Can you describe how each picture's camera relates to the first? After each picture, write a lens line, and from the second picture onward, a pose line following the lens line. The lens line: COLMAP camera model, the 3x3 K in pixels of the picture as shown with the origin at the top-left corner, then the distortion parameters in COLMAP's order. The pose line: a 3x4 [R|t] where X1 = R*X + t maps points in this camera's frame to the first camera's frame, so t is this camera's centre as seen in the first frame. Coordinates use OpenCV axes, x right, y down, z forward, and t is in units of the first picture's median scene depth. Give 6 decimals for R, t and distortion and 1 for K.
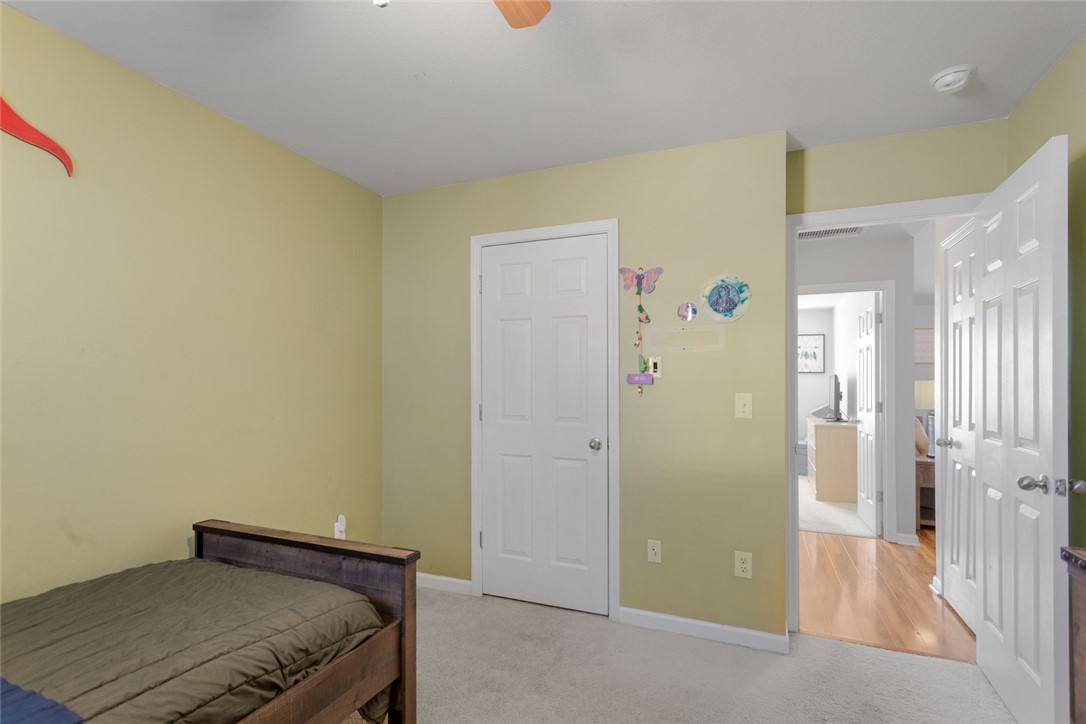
lens RADIAL K [[527.5, 0, 541.0], [0, 527.5, 381.2], [0, 0, 1]] dist [-0.001184, -0.000526]
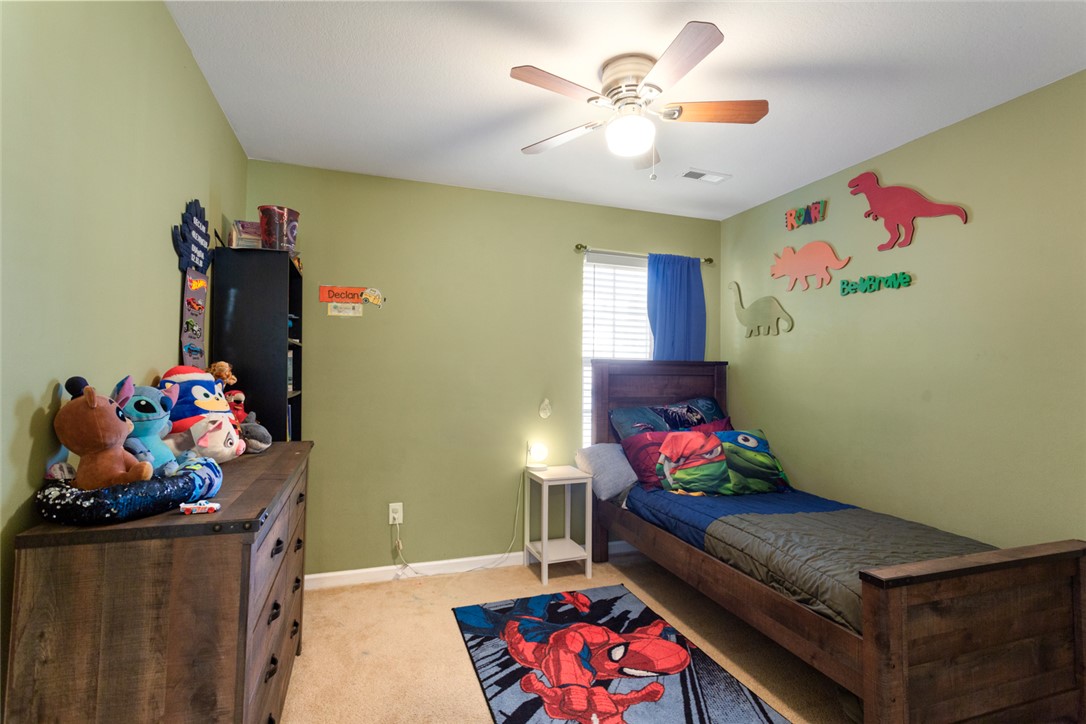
lens RADIAL K [[516.5, 0, 543.0], [0, 516.5, 362.0], [0, 0, 1]] dist [-0.001603, -0.000130]
pose [[-0.742416, -0.027909, -0.669358, 0.870434], [-0.013056, 0.999545, -0.027195, 0.002125], [0.669812, -0.011451, -0.742442, 1.476061]]
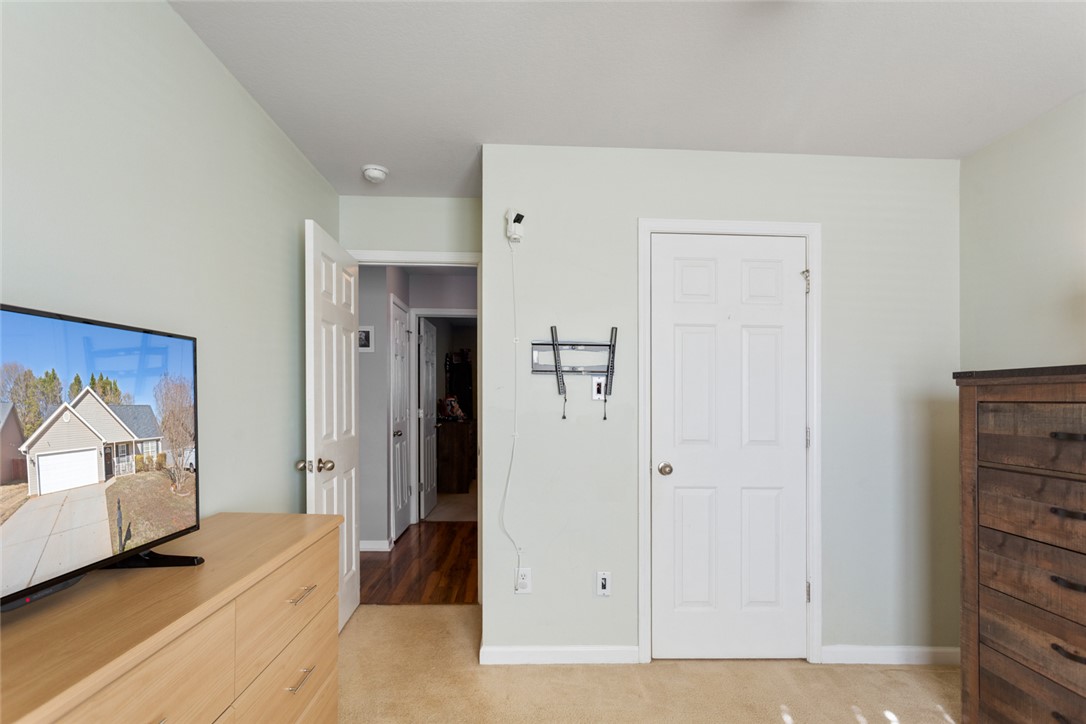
lens RADIAL K [[527.5, 0, 541.0], [0, 527.5, 381.2], [0, 0, 1]] dist [-0.001184, -0.000526]
pose [[-0.900178, -0.009083, -0.435428, 2.075733], [0.004478, 0.999537, -0.030107, 0.001665], [0.435500, -0.029052, -0.899720, 4.944625]]
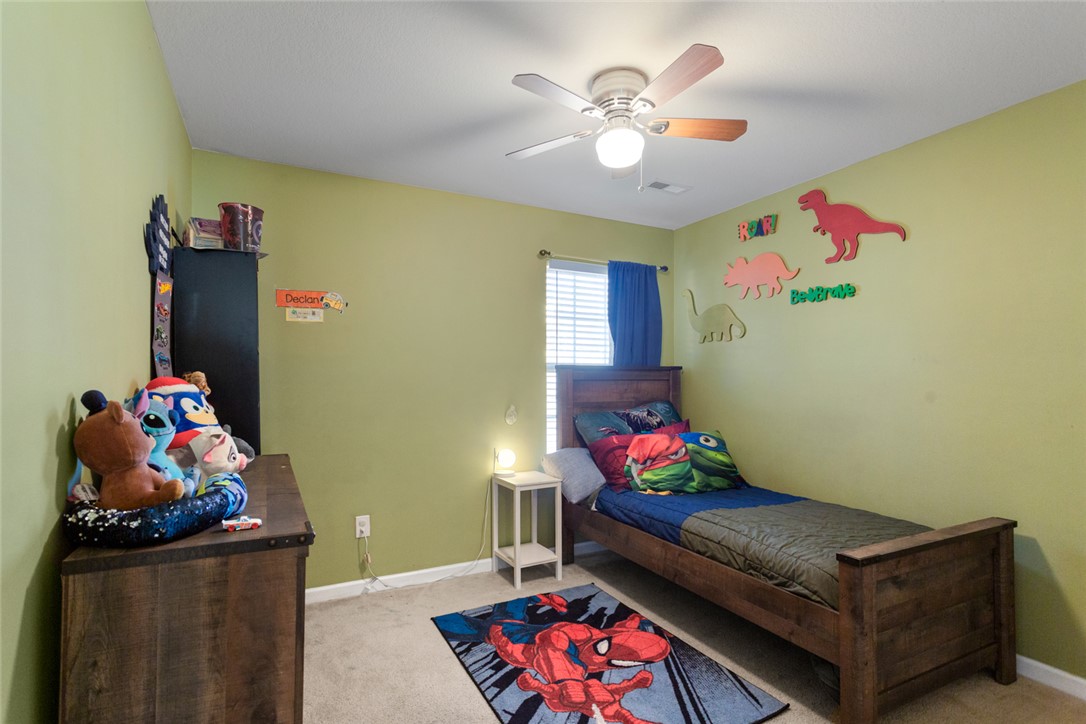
lens RADIAL K [[527.5, 0, 541.0], [0, 527.5, 381.2], [0, 0, 1]] dist [-0.001184, -0.000526]
pose [[-0.642517, -0.001748, -0.766269, 1.028228], [-0.000652, 0.999998, -0.001735, 0.000361], [0.766271, -0.000615, -0.642517, 1.382284]]
